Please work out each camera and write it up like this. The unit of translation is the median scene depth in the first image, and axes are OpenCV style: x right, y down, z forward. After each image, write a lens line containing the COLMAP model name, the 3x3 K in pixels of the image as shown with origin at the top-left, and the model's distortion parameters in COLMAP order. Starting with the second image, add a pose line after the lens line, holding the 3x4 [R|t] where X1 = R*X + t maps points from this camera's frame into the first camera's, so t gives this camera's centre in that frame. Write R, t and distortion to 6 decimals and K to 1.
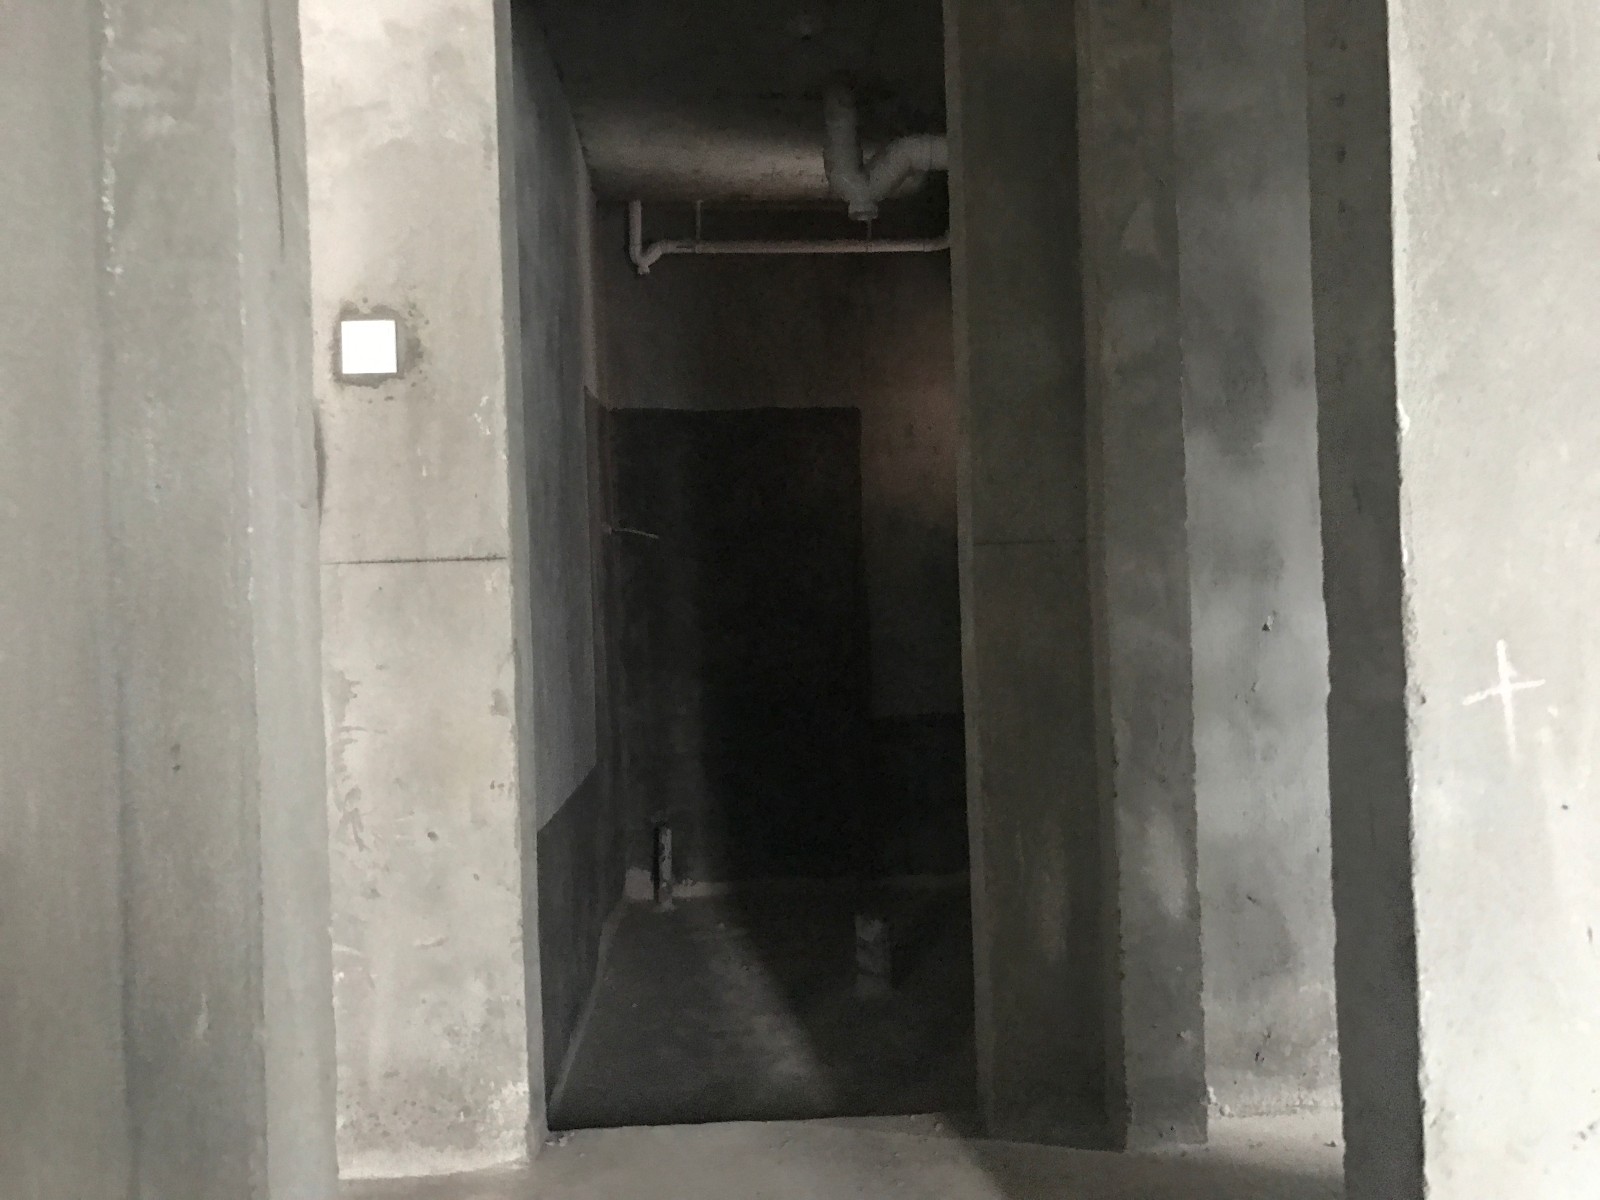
lens RADIAL K [[1327.2, 0, 801.4], [0, 1327.2, 596.8], [0, 0, 1]] dist [0.058706, -0.016503]
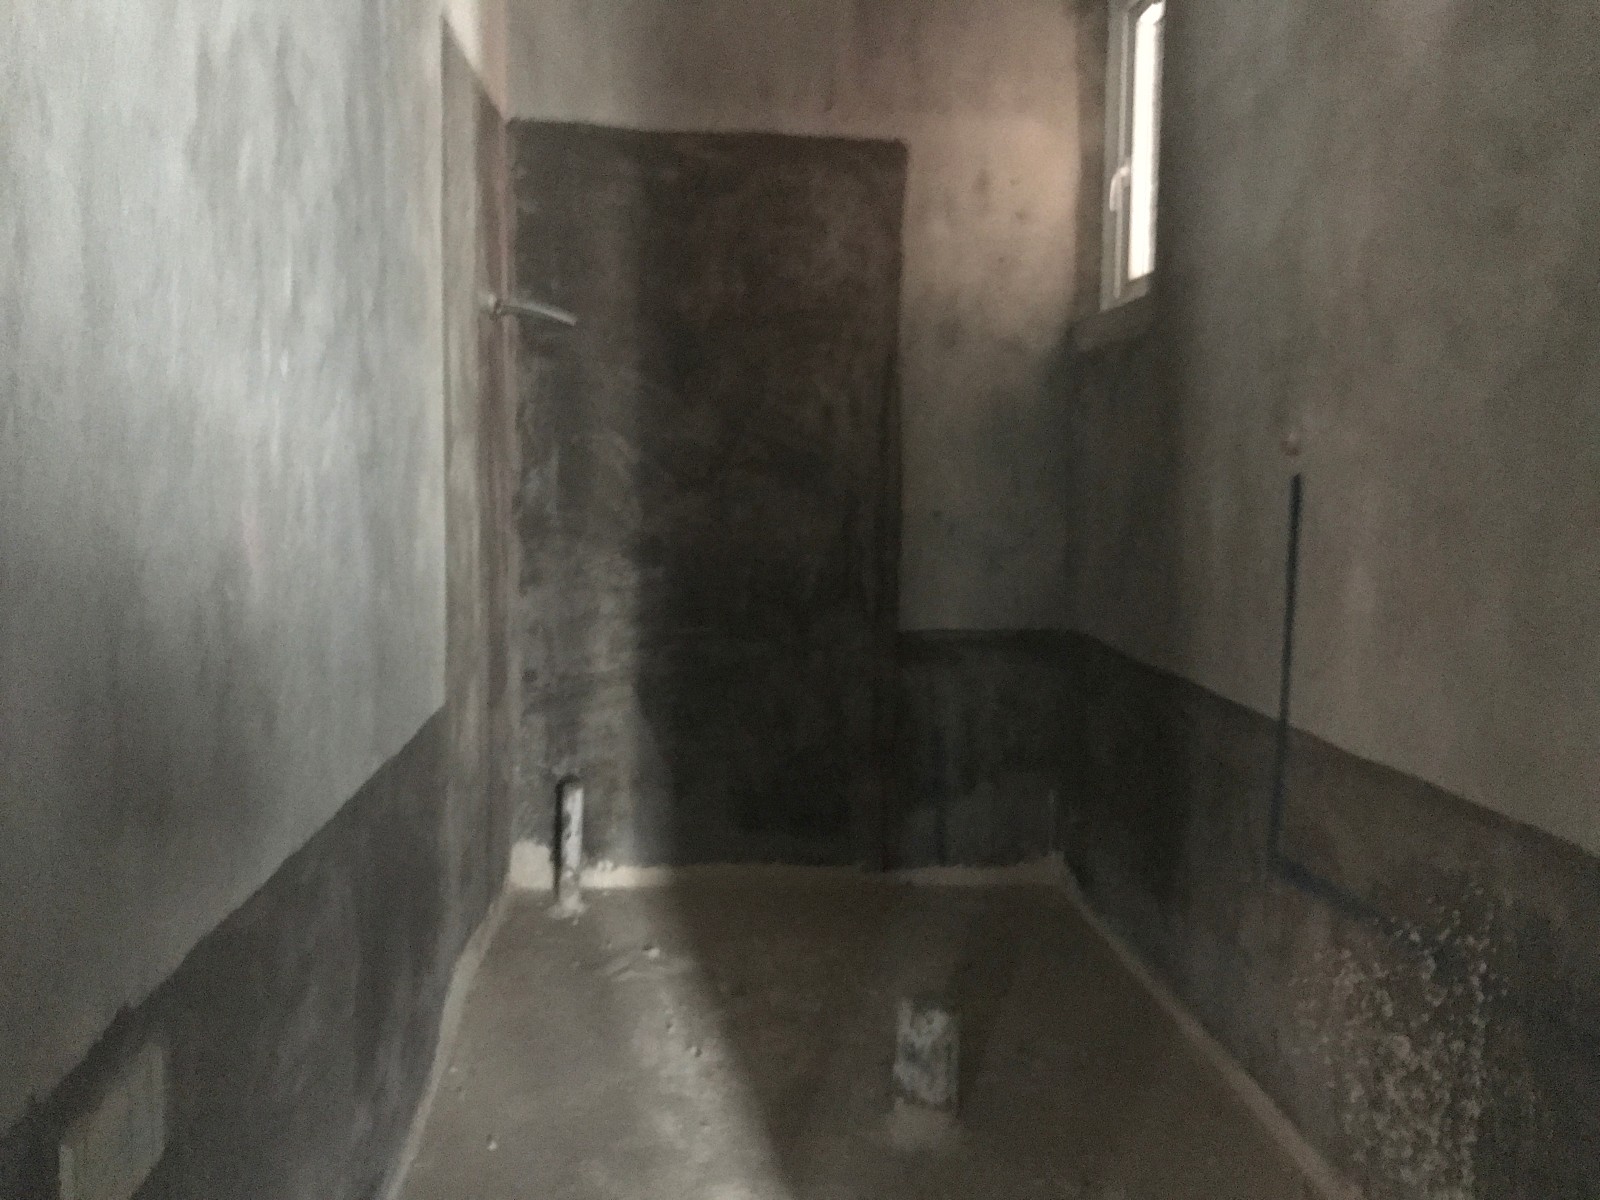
lens RADIAL K [[1327.2, 0, 804.7], [0, 1327.2, 604.1], [0, 0, 1]] dist [0.058706, -0.016503]
pose [[0.997796, 0.045575, 0.048223, -0.025179], [-0.049844, 0.994569, 0.091372, 0.020998], [-0.043797, -0.093575, 0.994648, 0.355755]]
